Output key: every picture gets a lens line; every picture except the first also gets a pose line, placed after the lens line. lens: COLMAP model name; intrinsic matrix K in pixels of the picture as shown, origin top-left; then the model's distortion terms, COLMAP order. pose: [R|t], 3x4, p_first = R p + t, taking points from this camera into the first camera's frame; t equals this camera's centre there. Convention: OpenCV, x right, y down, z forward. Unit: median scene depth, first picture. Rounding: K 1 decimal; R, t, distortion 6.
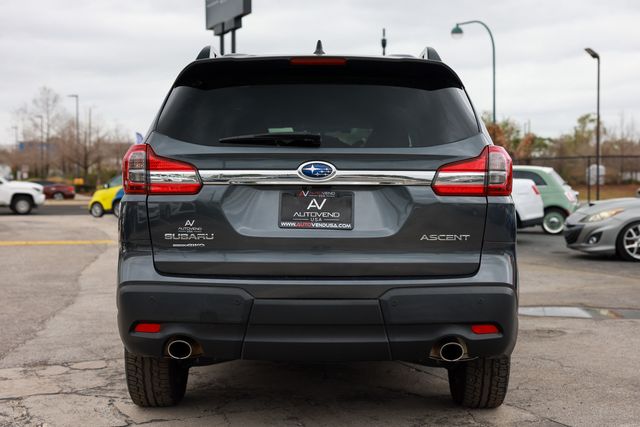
lens RADIAL K [[931.6, 0, 312.4], [0, 931.6, 212.1], [0, 0, 1]] dist [0.043055, 0.021853]
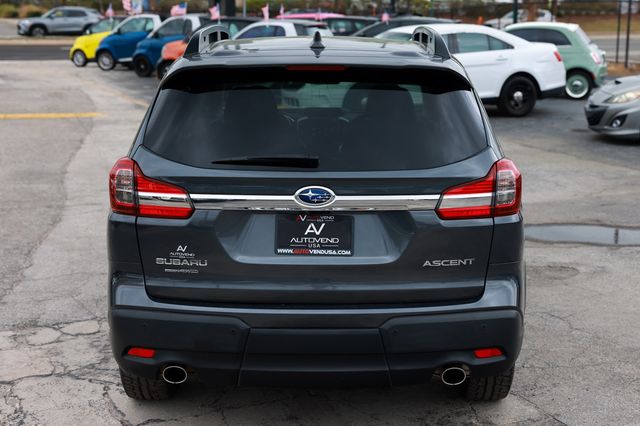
lens RADIAL K [[1006.0, 0, 320.0], [0, 1006.0, 213.0], [0, 0, 1]] dist [0.055990, -0.017381]
pose [[0.999987, -0.003438, 0.003819, 0.005183], [0.002766, 0.986457, 0.163999, -0.162612], [-0.004331, -0.163986, 0.986453, -0.010352]]
